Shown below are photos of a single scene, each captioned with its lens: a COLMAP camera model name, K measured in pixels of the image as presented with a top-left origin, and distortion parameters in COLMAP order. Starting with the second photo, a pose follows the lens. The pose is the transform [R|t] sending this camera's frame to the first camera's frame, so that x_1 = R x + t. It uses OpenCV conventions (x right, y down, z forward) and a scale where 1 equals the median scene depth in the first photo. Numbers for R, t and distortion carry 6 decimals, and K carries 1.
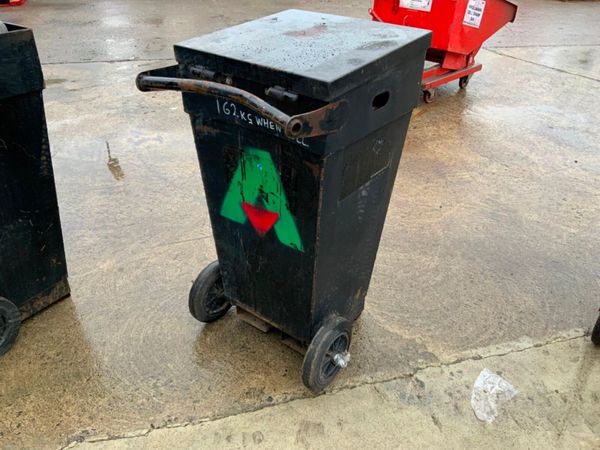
lens RADIAL K [[495.7, 0, 299.0], [0, 495.7, 223.6], [0, 0, 1]] dist [0.073372, -0.130325]
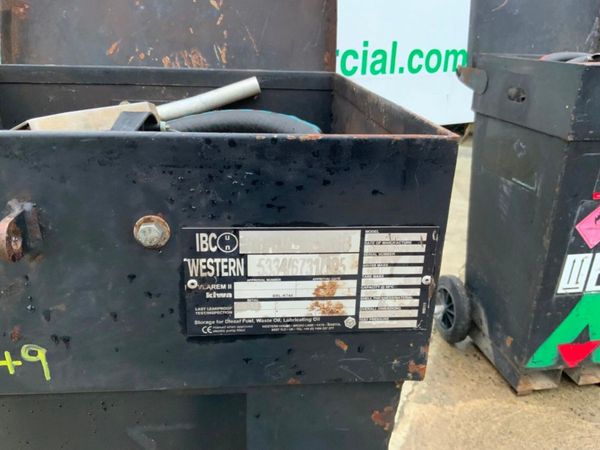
lens RADIAL K [[495.7, 0, 296.3], [0, 495.7, 222.9], [0, 0, 1]] dist [0.073372, -0.130325]
pose [[-0.681829, 0.219110, -0.697926, 0.980696], [-0.423755, 0.659391, 0.620995, -0.399954], [0.596272, 0.719162, -0.356743, 0.977432]]
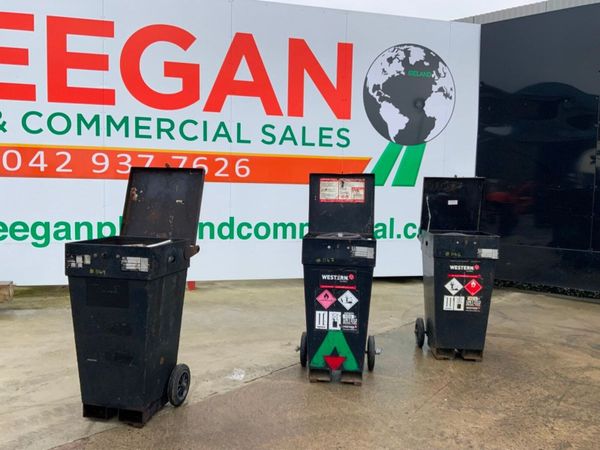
lens RADIAL K [[495.7, 0, 304.3], [0, 495.7, 221.5], [0, 0, 1]] dist [0.073372, -0.130325]
pose [[-0.850448, -0.017951, -0.525753, 1.214905], [-0.316575, 0.815657, 0.484236, -1.273393], [0.420142, 0.578258, -0.699356, 2.129338]]
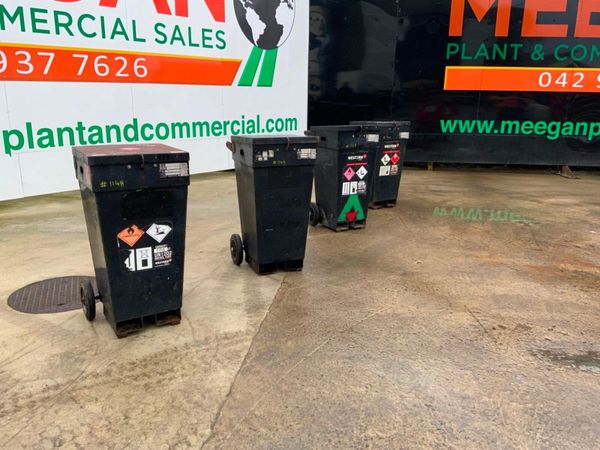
lens RADIAL K [[495.7, 0, 303.5], [0, 495.7, 226.7], [0, 0, 1]] dist [0.073372, -0.130325]
pose [[-0.388532, 0.204594, -0.898434, 2.767009], [-0.507575, 0.766248, 0.393995, -0.847050], [0.769033, 0.609102, -0.193865, 1.504036]]
